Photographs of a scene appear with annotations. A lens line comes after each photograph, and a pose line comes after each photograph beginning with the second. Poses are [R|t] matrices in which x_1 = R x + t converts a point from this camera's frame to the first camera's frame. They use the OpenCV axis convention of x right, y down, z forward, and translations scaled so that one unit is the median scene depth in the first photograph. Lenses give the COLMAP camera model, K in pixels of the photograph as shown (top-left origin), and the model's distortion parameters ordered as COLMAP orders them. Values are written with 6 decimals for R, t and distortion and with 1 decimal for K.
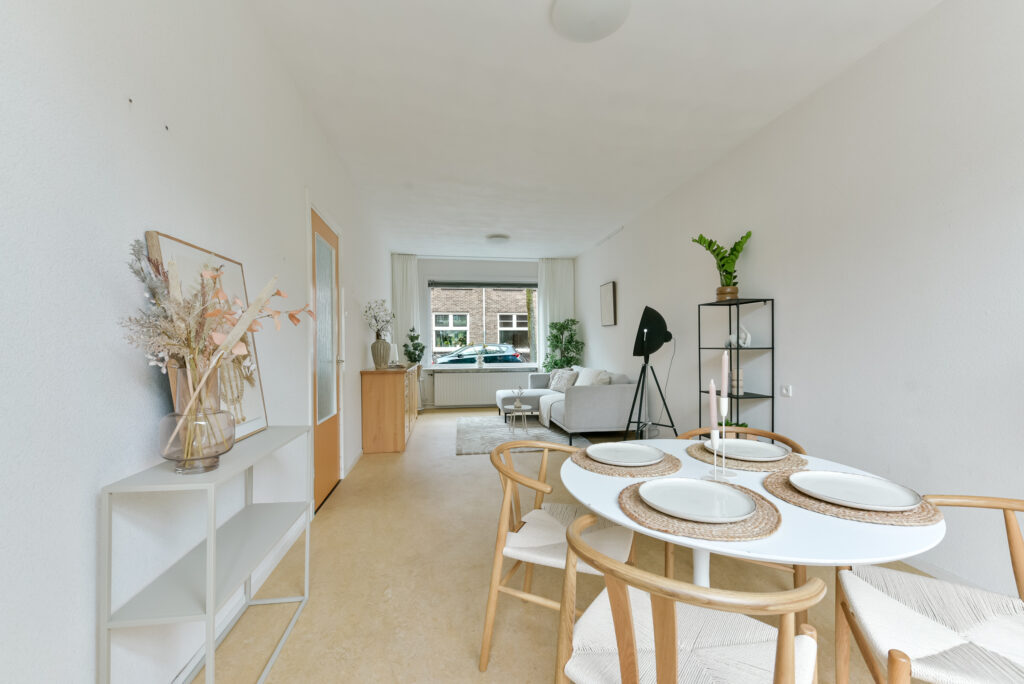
lens RADIAL K [[398.8, 0, 512.0], [0, 398.8, 342.0], [0, 0, 1]] dist [0.000517, -0.000226]
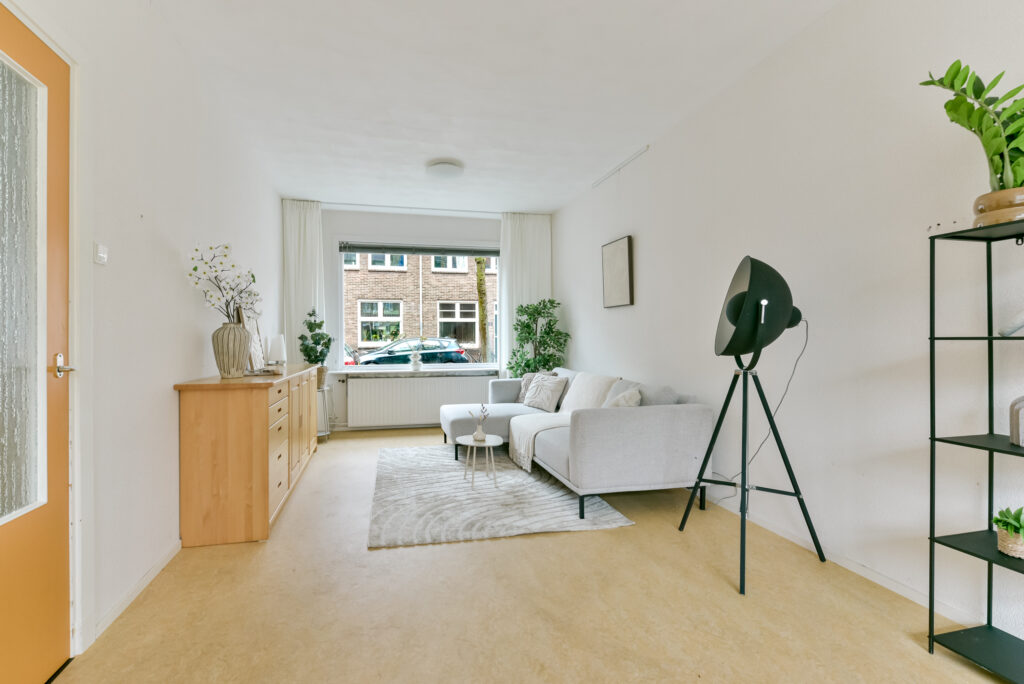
lens RADIAL K [[439.5, 0, 480.2], [0, 439.5, 339.1], [0, 0, 1]] dist [-0.000289, -0.000019]
pose [[0.997862, 0.002639, 0.065310, -0.019584], [-0.002972, 0.999983, 0.005008, 0.006806], [-0.065295, -0.005191, 0.997852, 0.245744]]
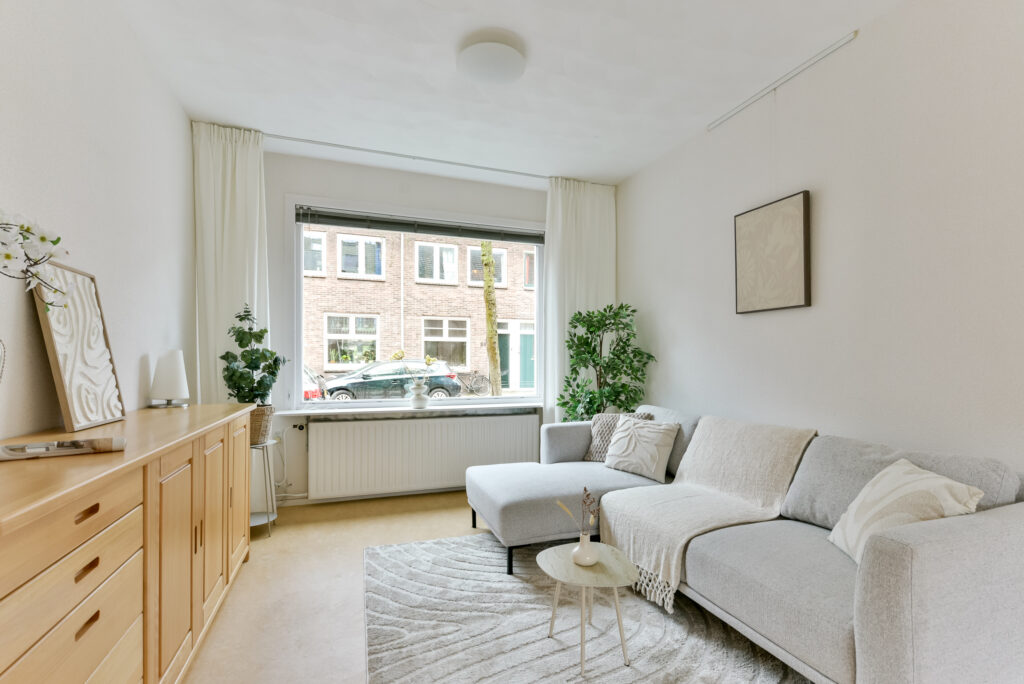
lens RADIAL K [[459.9, 0, 530.0], [0, 459.9, 363.6], [0, 0, 1]] dist [0.000089, 0.000056]
pose [[0.976558, 0.008287, 0.215094, -0.072003], [-0.010286, 0.999914, 0.008179, 0.008826], [-0.215007, -0.010200, 0.976559, 0.480455]]
